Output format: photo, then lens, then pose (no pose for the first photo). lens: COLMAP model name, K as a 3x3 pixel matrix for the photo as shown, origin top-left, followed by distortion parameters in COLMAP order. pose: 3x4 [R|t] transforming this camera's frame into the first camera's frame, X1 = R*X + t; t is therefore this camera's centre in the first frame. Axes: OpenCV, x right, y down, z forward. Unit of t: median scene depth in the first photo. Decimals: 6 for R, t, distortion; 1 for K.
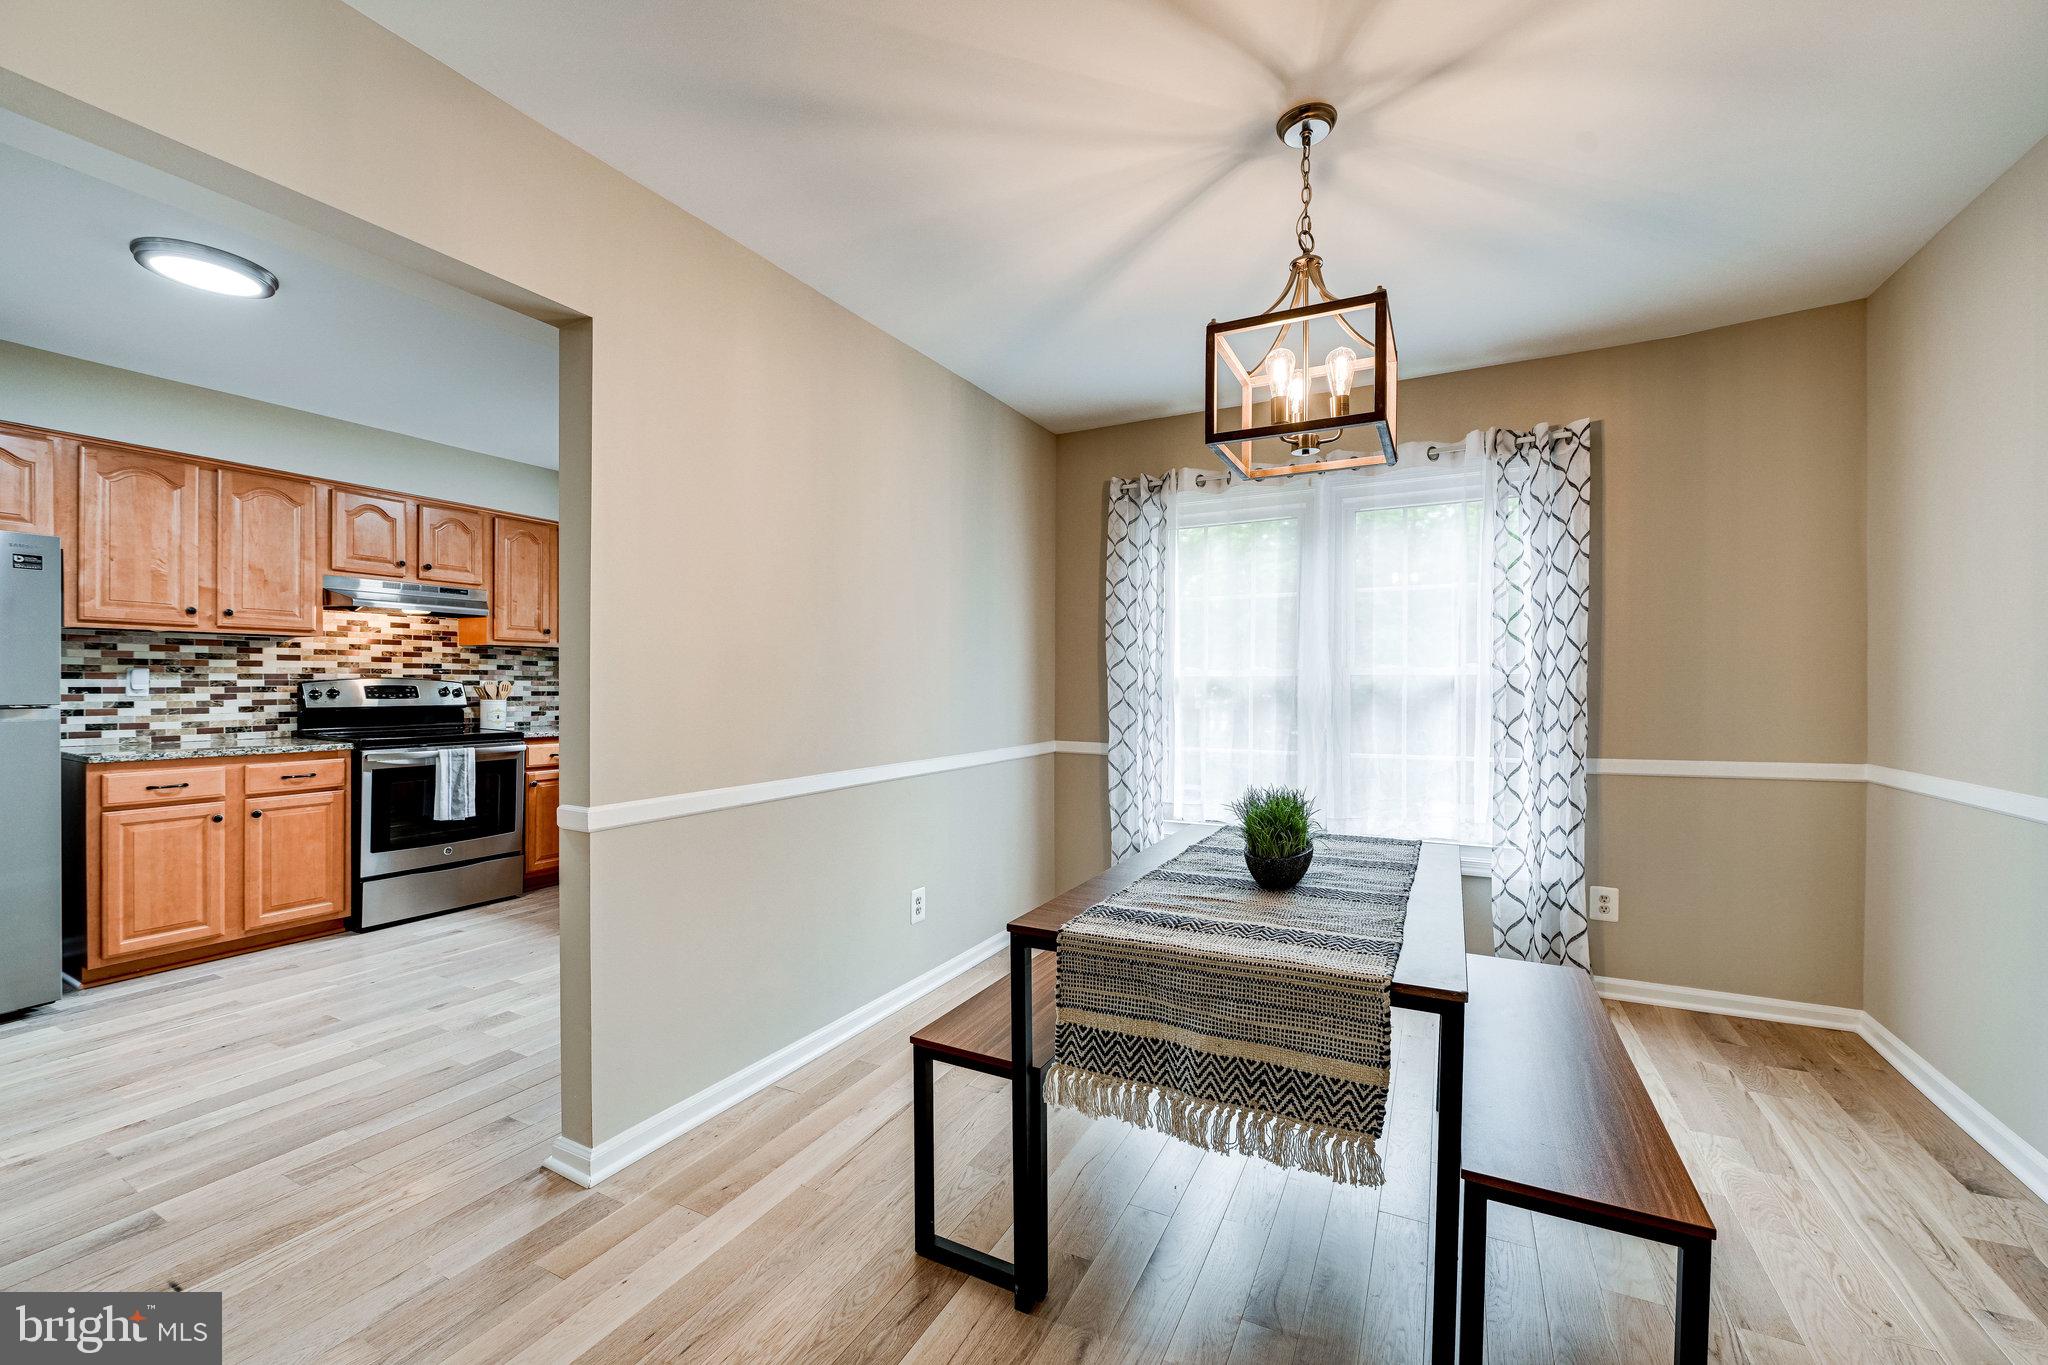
lens RADIAL K [[817.6, 0, 1030.7], [0, 817.6, 687.6], [0, 0, 1]] dist [-0.007587, -0.000414]
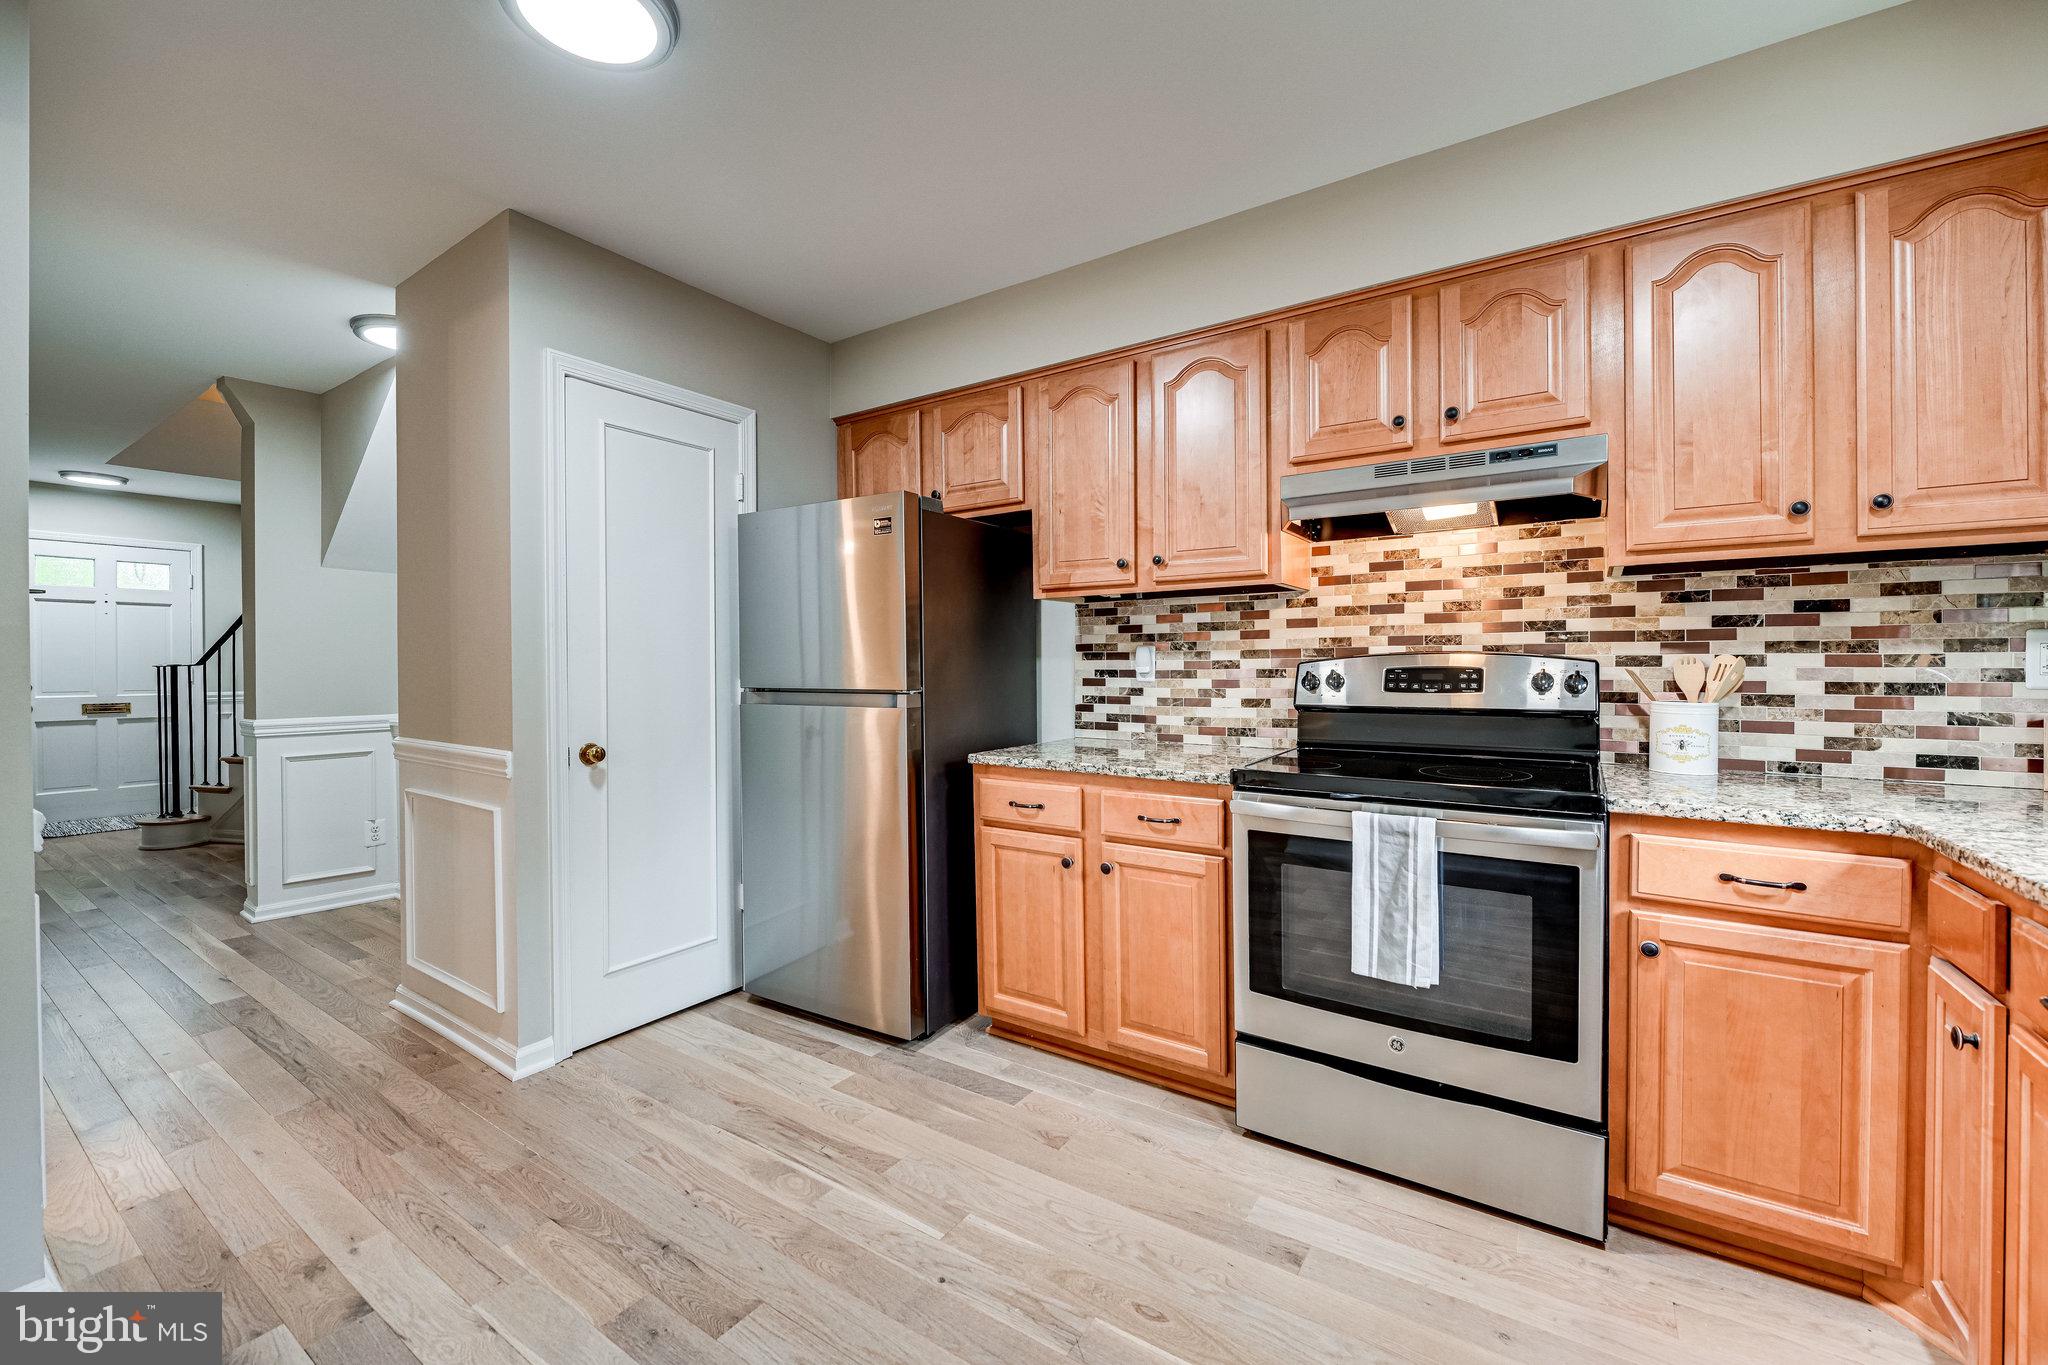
lens RADIAL K [[824.6, 0, 1022.5], [0, 824.6, 666.1], [0, 0, 1]] dist [-0.008399, -0.000304]
pose [[-0.115172, -0.005061, -0.993333, -0.271105], [-0.002170, 0.999986, -0.004843, 0.000035], [0.993343, 0.001598, -0.115181, 0.908164]]
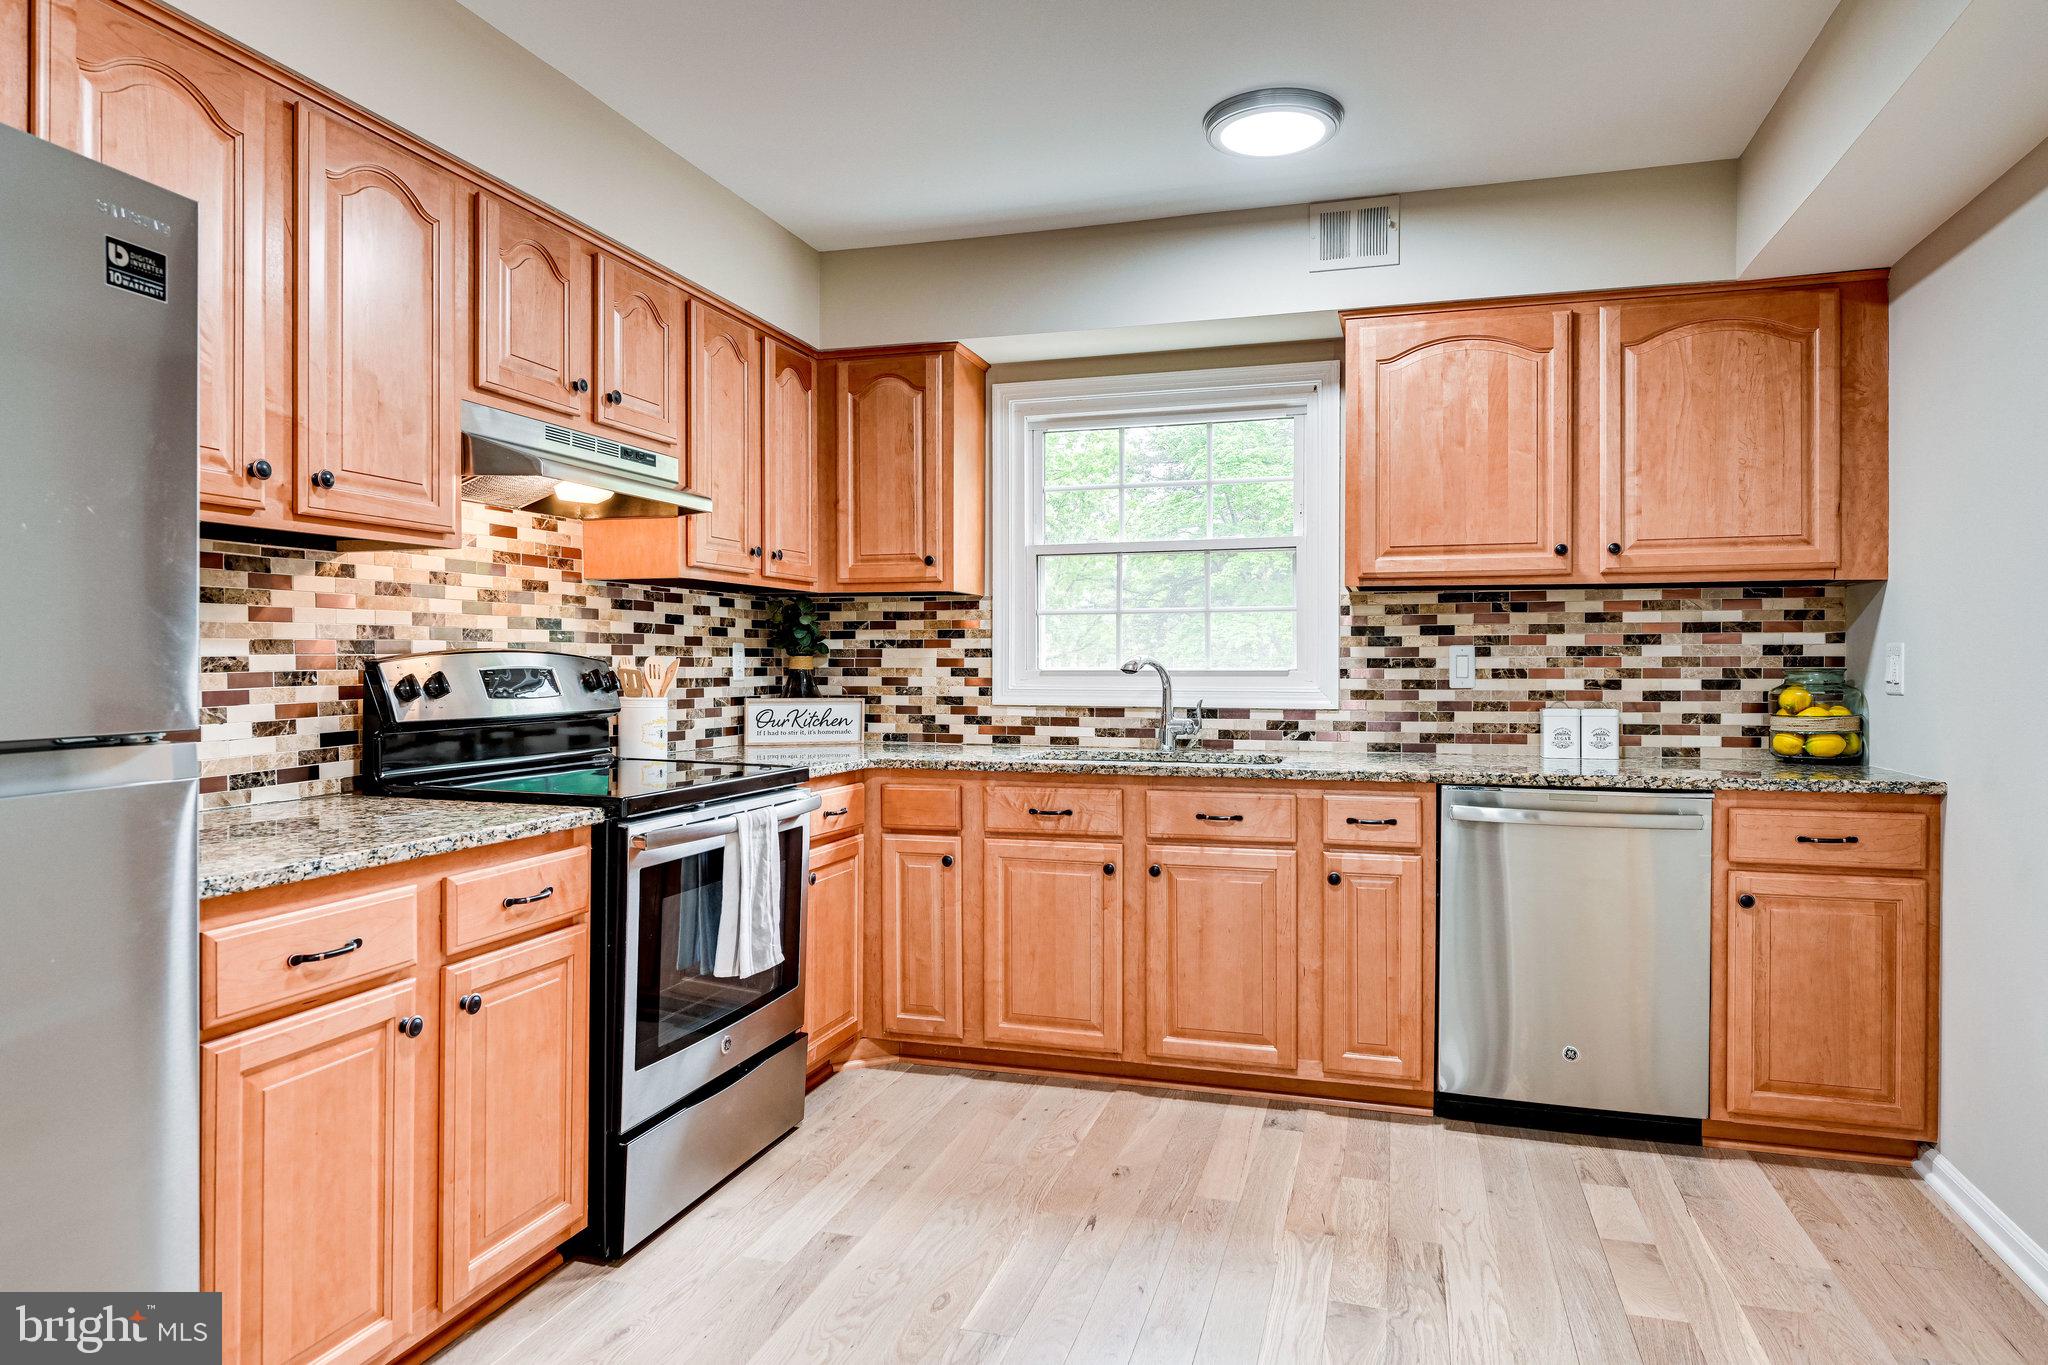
lens RADIAL K [[1223.5, 0, 1022.1], [0, 1223.5, 667.8], [0, 0, 1]] dist [0.000756, 0.000539]
pose [[0.984330, -0.006948, 0.176198, -0.719766], [0.006851, 0.999976, 0.001157, -0.001388], [-0.176202, 0.000068, 0.984354, 0.347789]]
